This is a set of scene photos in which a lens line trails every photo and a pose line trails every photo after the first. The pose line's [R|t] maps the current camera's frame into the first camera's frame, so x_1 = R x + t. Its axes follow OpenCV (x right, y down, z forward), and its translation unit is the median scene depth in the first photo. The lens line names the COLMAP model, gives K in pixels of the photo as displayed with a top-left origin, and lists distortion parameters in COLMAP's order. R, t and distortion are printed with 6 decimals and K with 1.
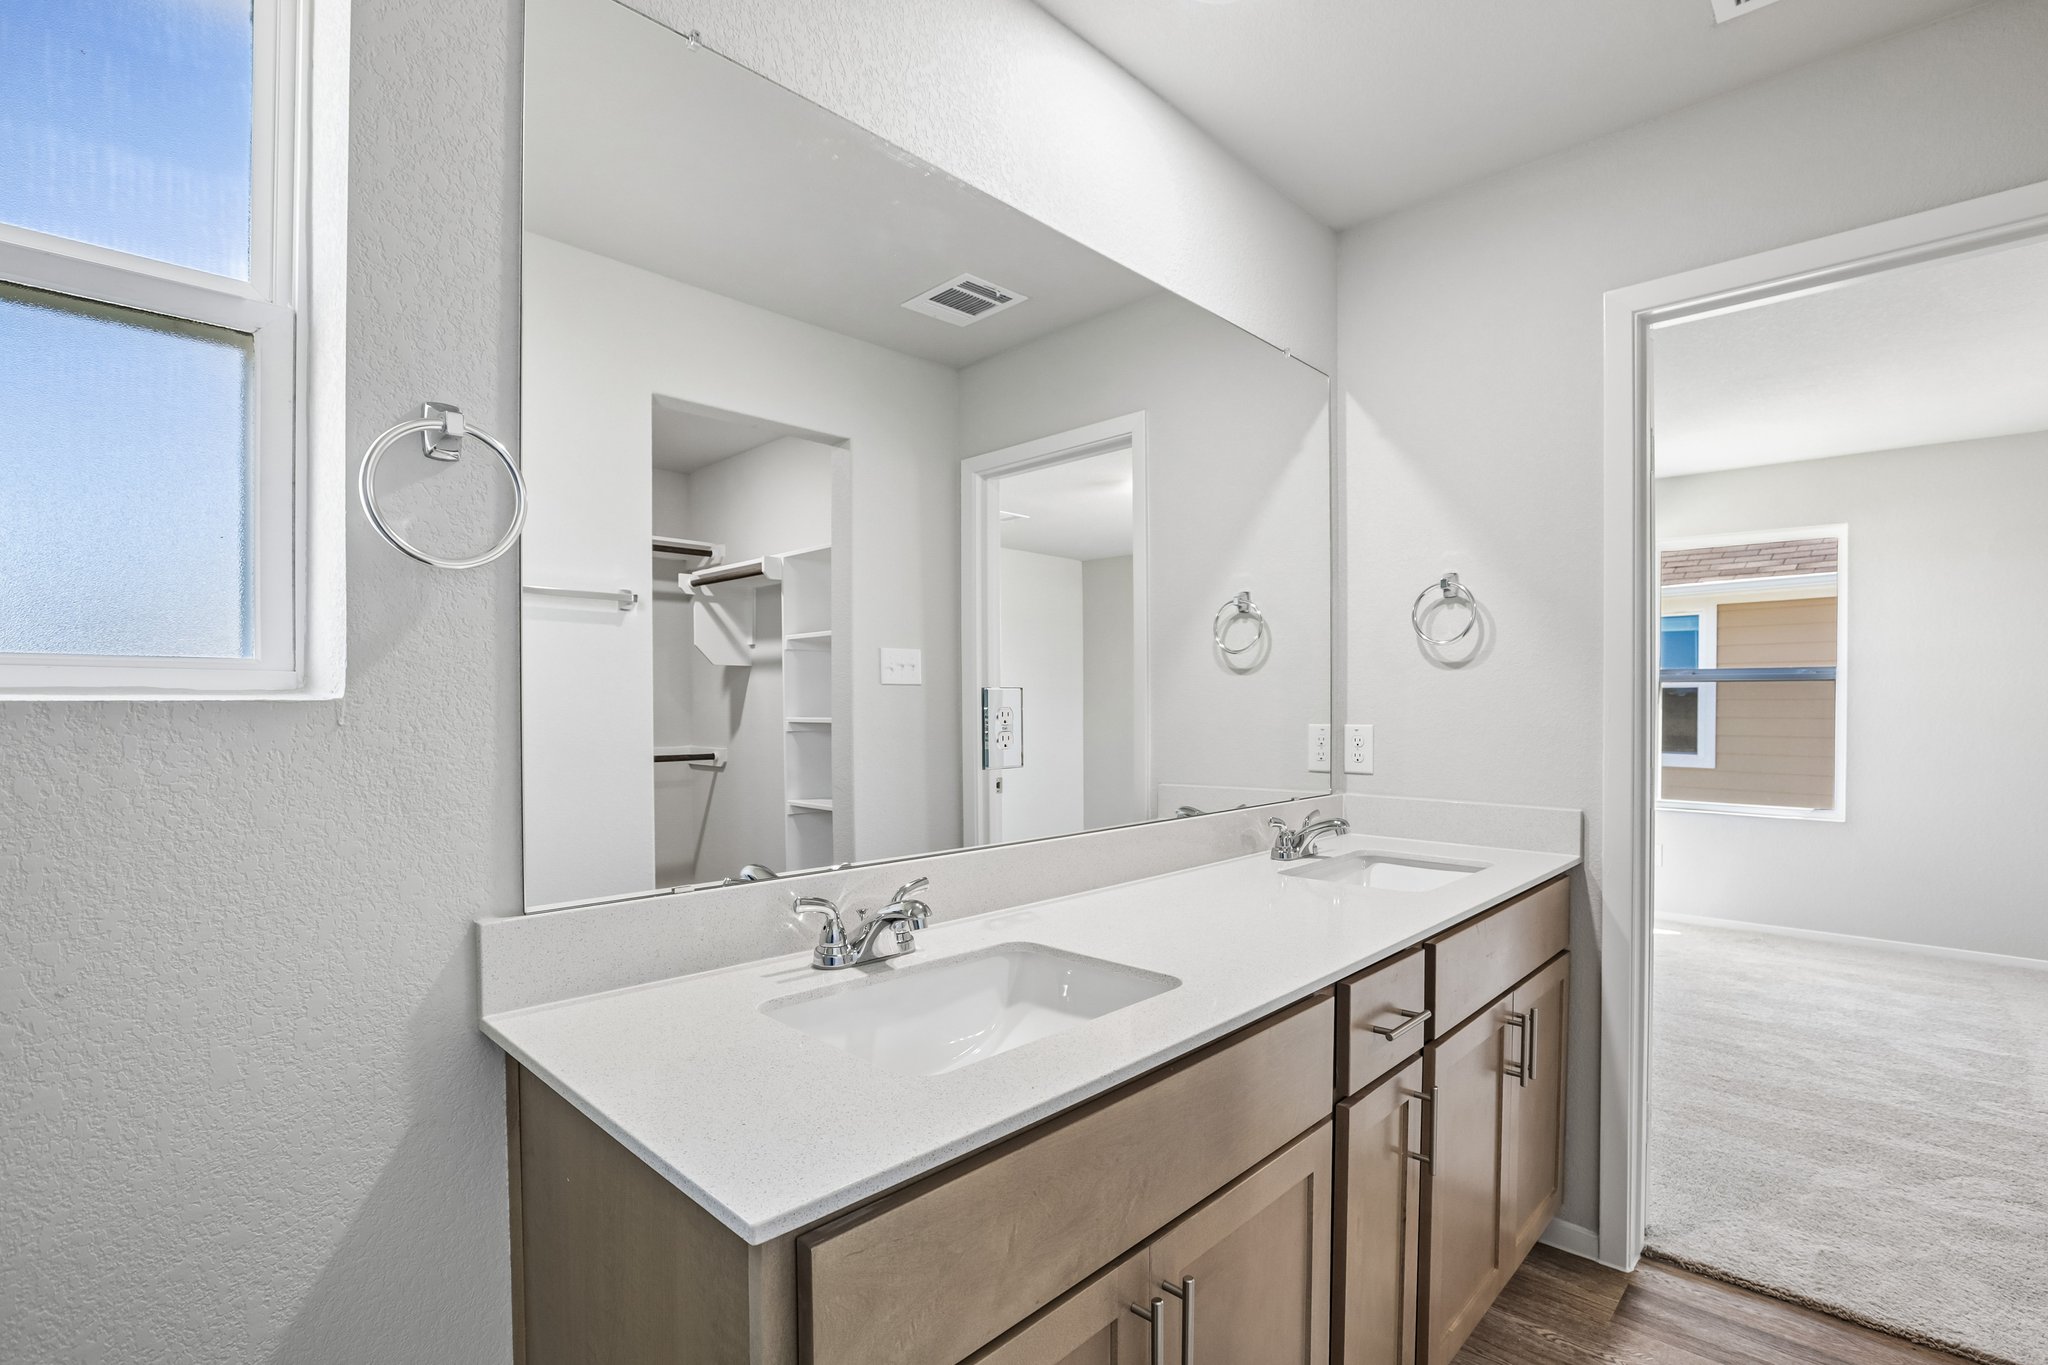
lens RADIAL K [[949.7, 0, 1076.5], [0, 949.7, 704.6], [0, 0, 1]] dist [-0.021485, 0.005414]
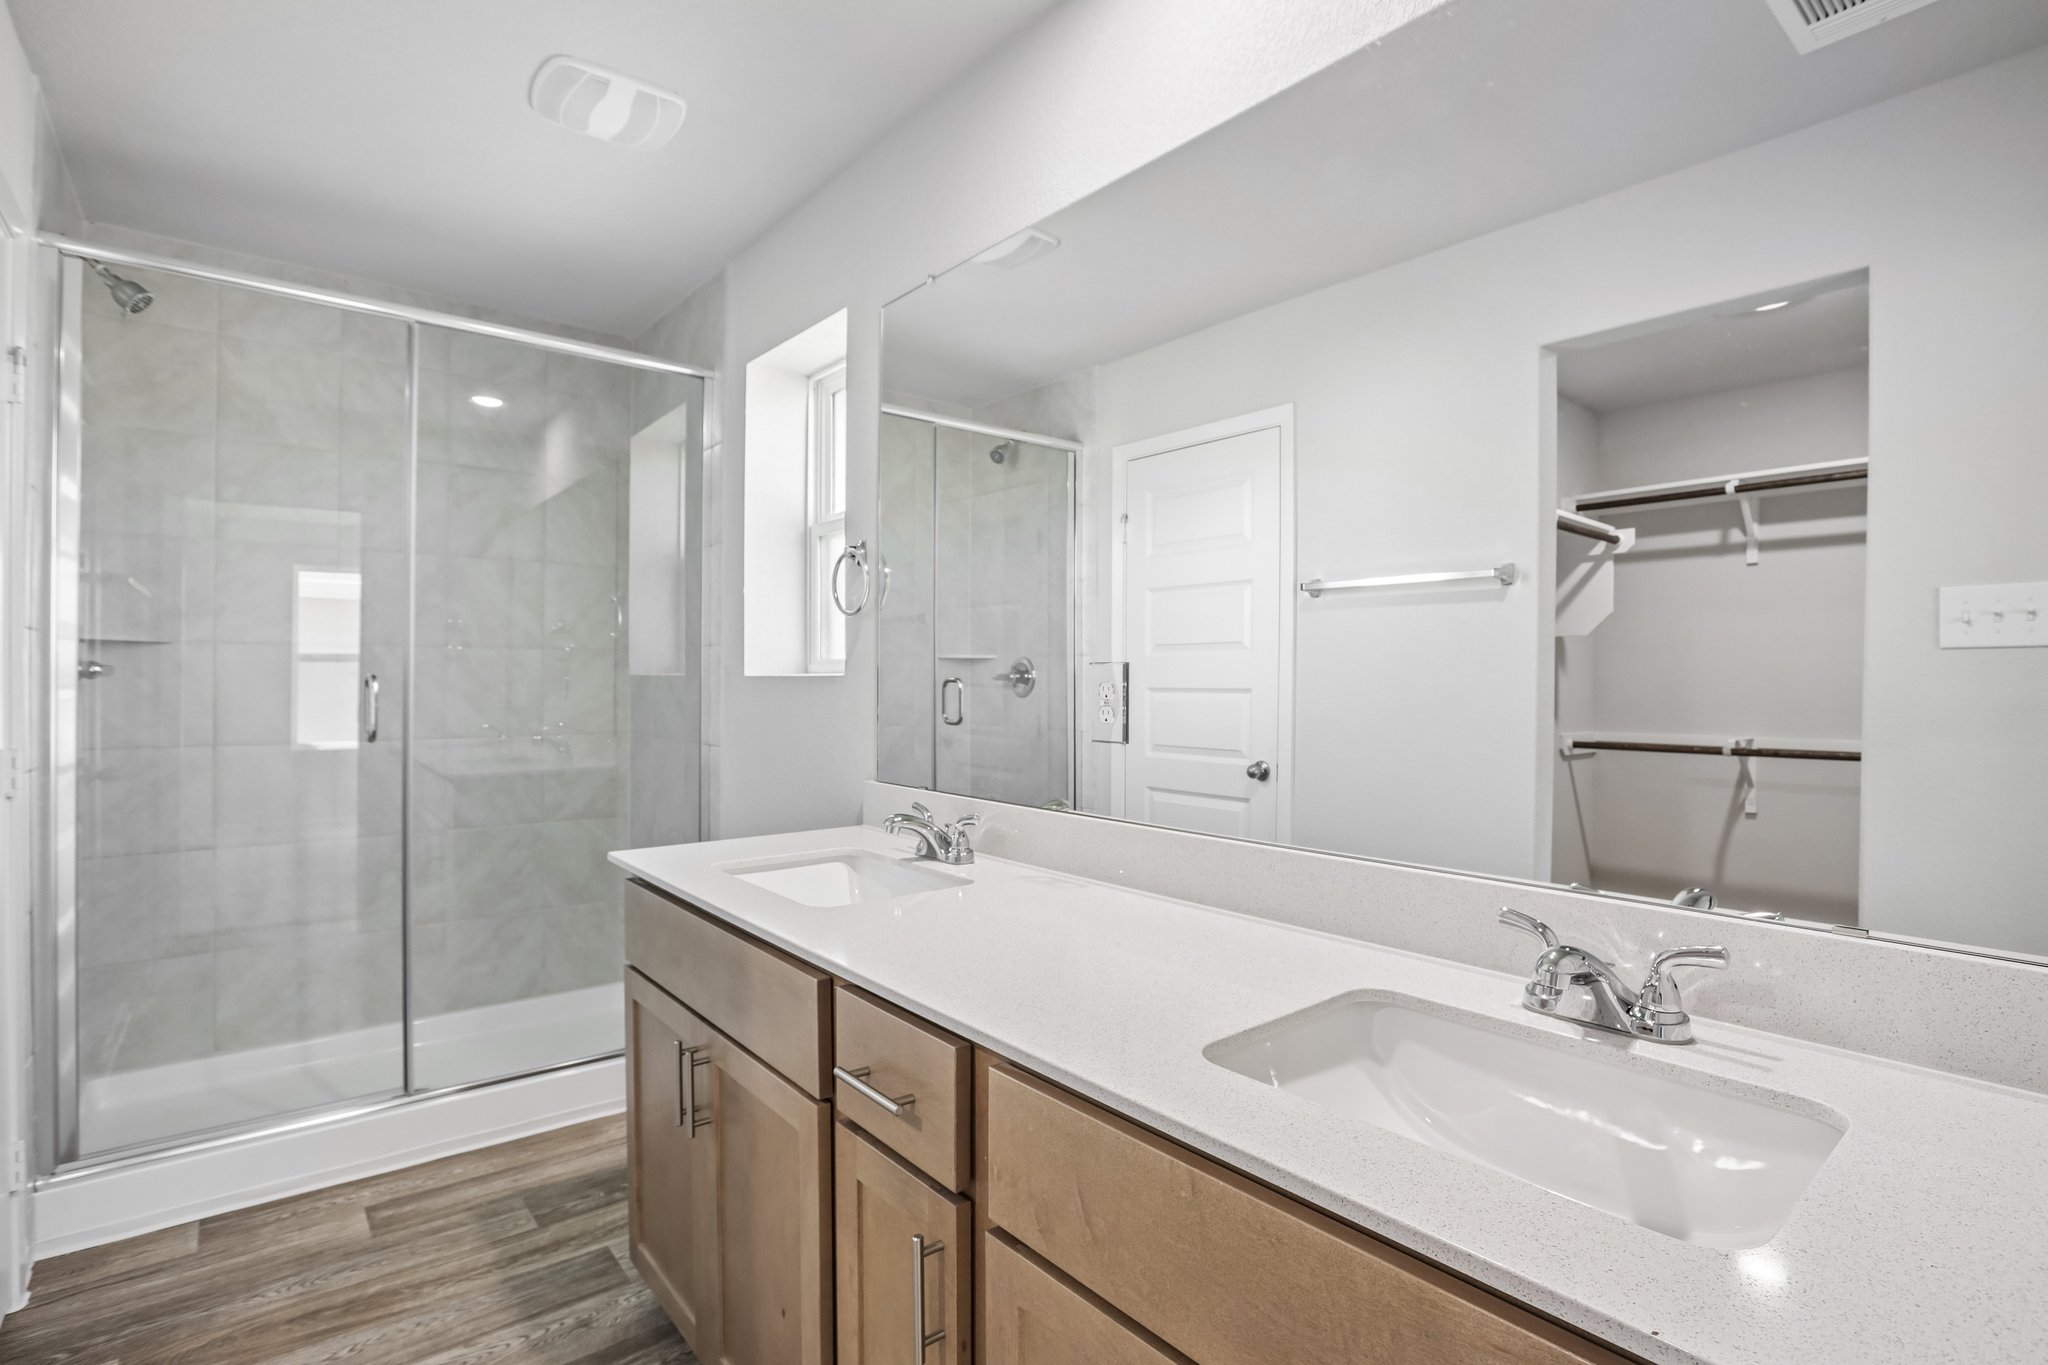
lens RADIAL K [[991.9, 0, 1031.4], [0, 991.9, 682.2], [0, 0, 1]] dist [-0.020180, 0.001907]
pose [[-0.161893, 0.002282, -0.986806, 0.634087], [-0.004702, 0.999984, 0.003084, 0.000430], [0.986797, 0.005140, -0.161880, 0.709519]]
